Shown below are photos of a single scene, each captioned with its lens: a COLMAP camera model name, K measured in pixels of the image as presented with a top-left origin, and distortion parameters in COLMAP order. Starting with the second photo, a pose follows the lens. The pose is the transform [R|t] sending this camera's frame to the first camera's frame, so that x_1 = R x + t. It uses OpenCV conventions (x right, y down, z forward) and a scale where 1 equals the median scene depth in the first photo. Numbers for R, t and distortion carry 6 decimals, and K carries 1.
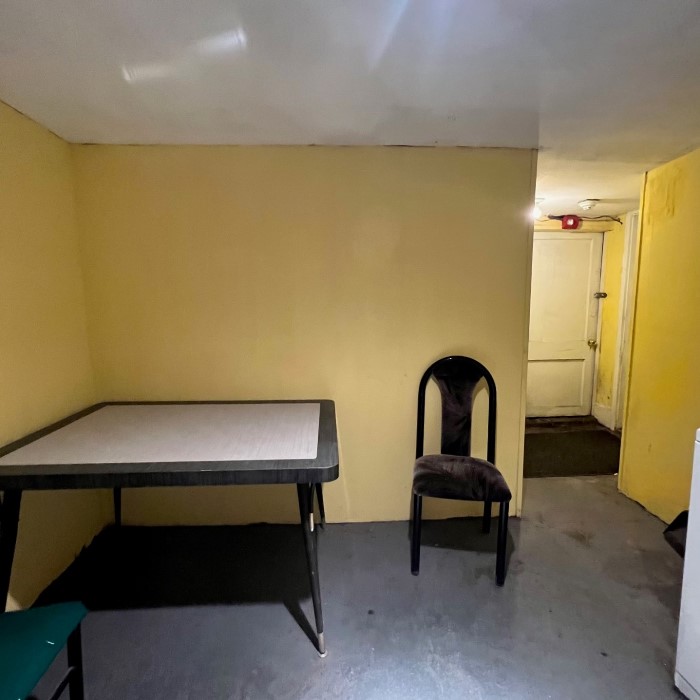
lens RADIAL K [[390.1, 0, 350.0], [0, 390.1, 350.0], [0, 0, 1]] dist [-0.000698, -0.000119]
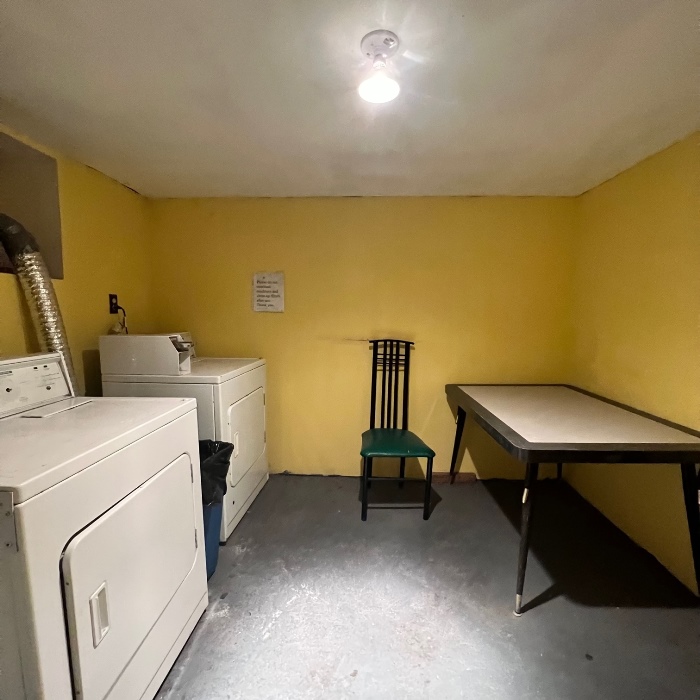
lens RADIAL K [[373.2, 0, 350.9], [0, 373.2, 350.2], [0, 0, 1]] dist [0.000328, 0.001157]
pose [[-0.078746, 0.110708, -0.990728, 0.650598], [-0.127653, 0.984513, 0.120160, -0.038049], [0.988688, 0.135931, -0.063395, 0.317037]]
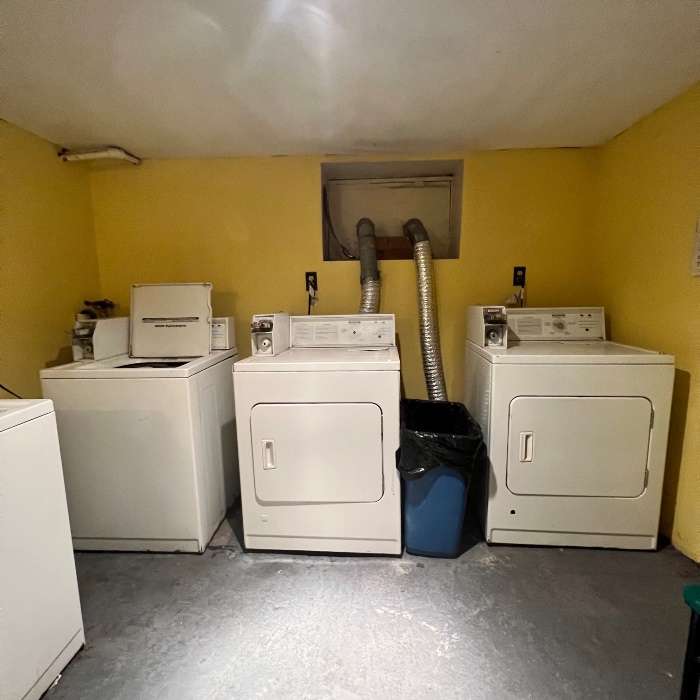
lens RADIAL K [[373.2, 0, 350.9], [0, 373.2, 350.2], [0, 0, 1]] dist [0.000328, 0.001157]
pose [[-0.995660, 0.010223, 0.092504, 0.029768], [0.034821, 0.962676, 0.268407, -0.055564], [-0.086308, 0.270463, -0.958854, 0.711987]]
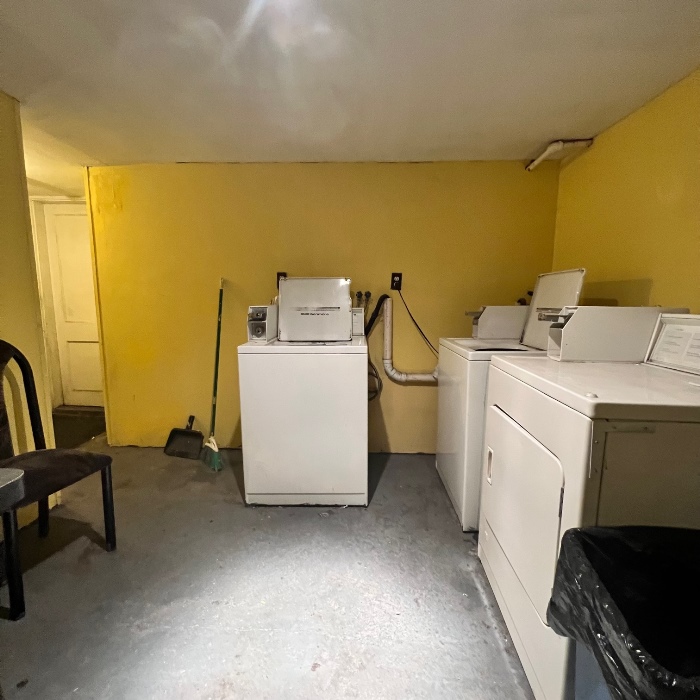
lens RADIAL K [[373.2, 0, 350.9], [0, 373.2, 350.2], [0, 0, 1]] dist [0.000328, 0.001157]
pose [[0.069278, -0.127061, 0.989473, -0.376062], [0.118929, 0.985834, 0.118267, 0.044756], [-0.990483, 0.109483, 0.083408, 0.208133]]
